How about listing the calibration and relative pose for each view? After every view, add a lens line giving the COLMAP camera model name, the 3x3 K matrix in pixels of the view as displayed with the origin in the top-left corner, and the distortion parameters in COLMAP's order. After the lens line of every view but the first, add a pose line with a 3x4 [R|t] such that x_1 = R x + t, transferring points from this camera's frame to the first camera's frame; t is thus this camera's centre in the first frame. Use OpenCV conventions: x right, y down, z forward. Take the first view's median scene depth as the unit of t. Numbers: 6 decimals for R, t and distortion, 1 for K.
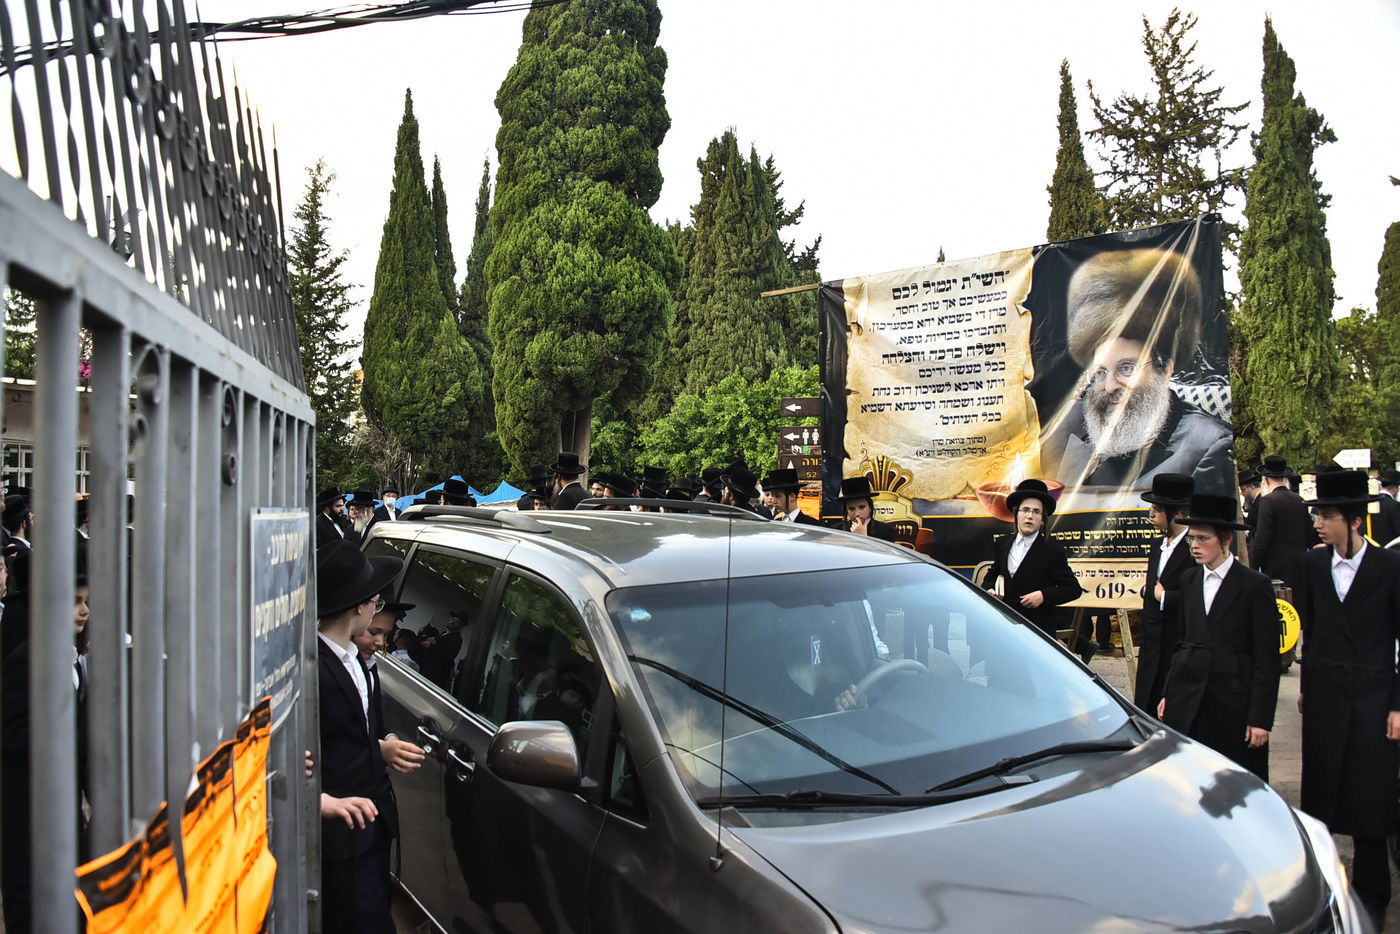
lens RADIAL K [[1113.7, 0, 694.3], [0, 1113.7, 465.5], [0, 0, 1]] dist [-0.133250, 0.044169]
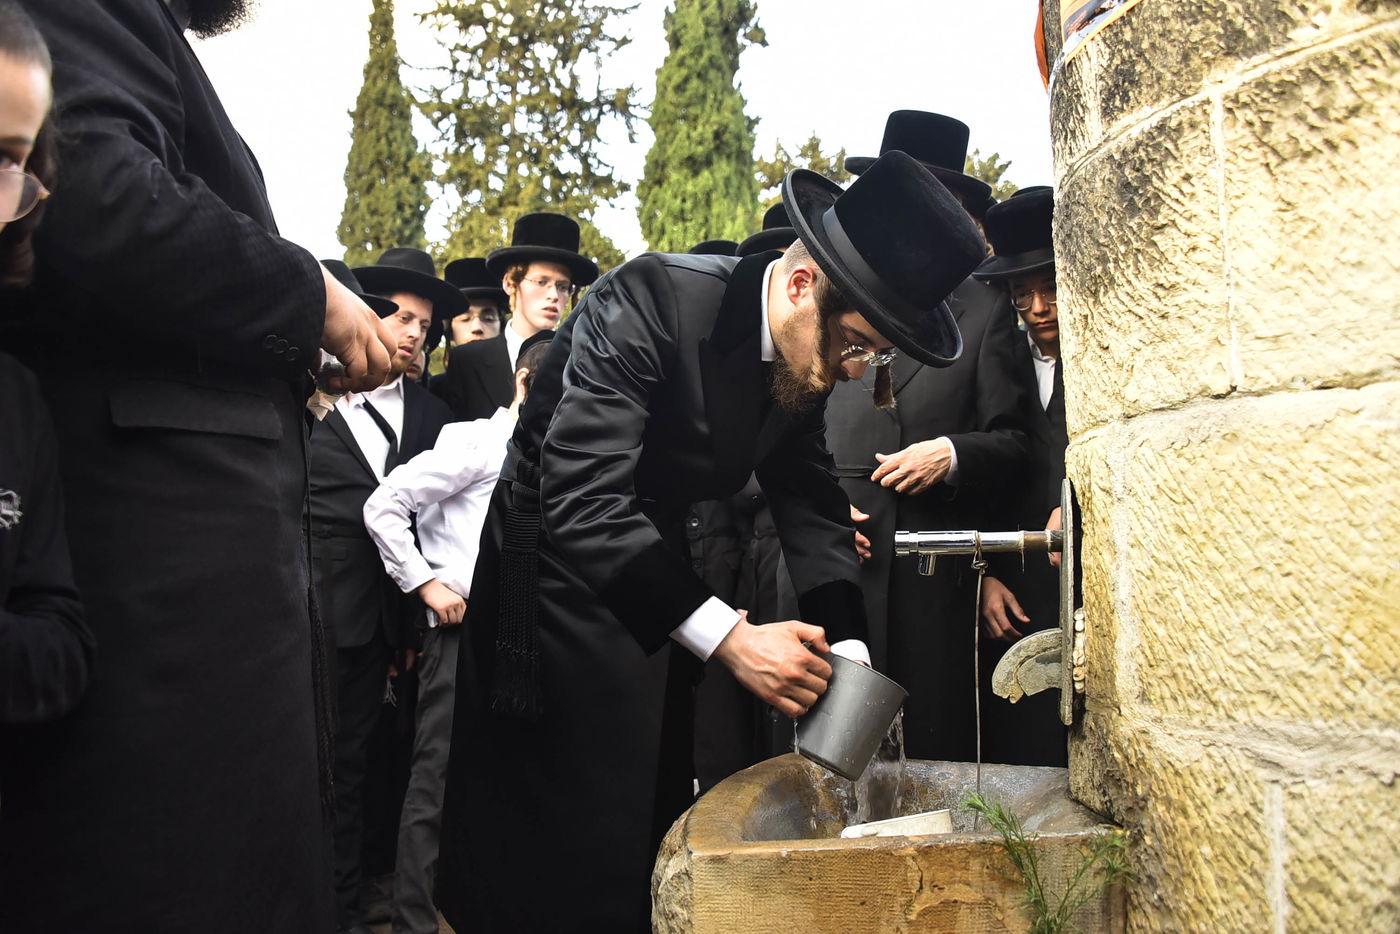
lens RADIAL K [[1274.9, 0, 699.7], [0, 1274.9, 463.6], [0, 0, 1]] dist [-0.027688, 0.000000]
pose [[0.824849, 0.041221, 0.563849, 0.092145], [-0.014975, 0.998581, -0.051096, 0.024771], [-0.565155, 0.033703, 0.824296, 0.327868]]
